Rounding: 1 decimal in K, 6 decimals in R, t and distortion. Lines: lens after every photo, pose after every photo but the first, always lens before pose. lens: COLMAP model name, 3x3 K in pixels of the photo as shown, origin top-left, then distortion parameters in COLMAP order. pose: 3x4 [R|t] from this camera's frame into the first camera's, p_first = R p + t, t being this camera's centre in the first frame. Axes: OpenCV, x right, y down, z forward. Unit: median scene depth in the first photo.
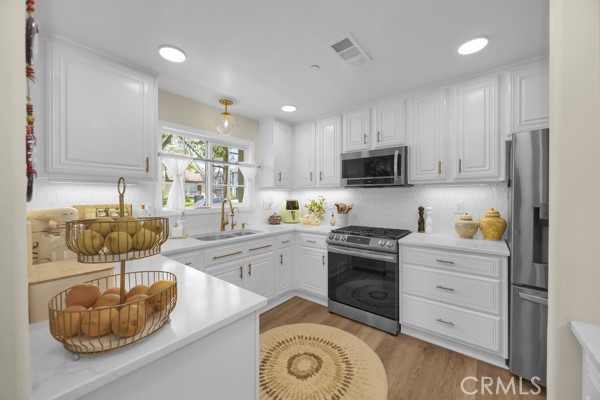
lens RADIAL K [[227.1, 0, 301.7], [0, 227.1, 198.2], [0, 0, 1]] dist [-0.001686, -0.000044]
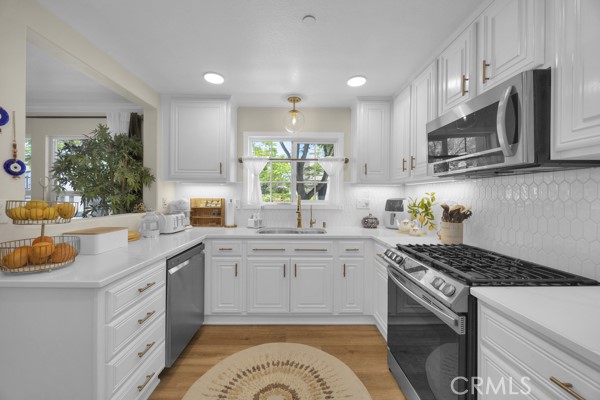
lens RADIAL K [[227.1, 0, 300.0], [0, 227.1, 196.9], [0, 0, 1]] dist [-0.001686, -0.000044]
pose [[0.639917, 0.009773, -0.768382, 0.432929], [-0.012772, 0.999916, 0.002081, 0.006480], [0.768338, 0.008482, 0.639989, 0.352839]]
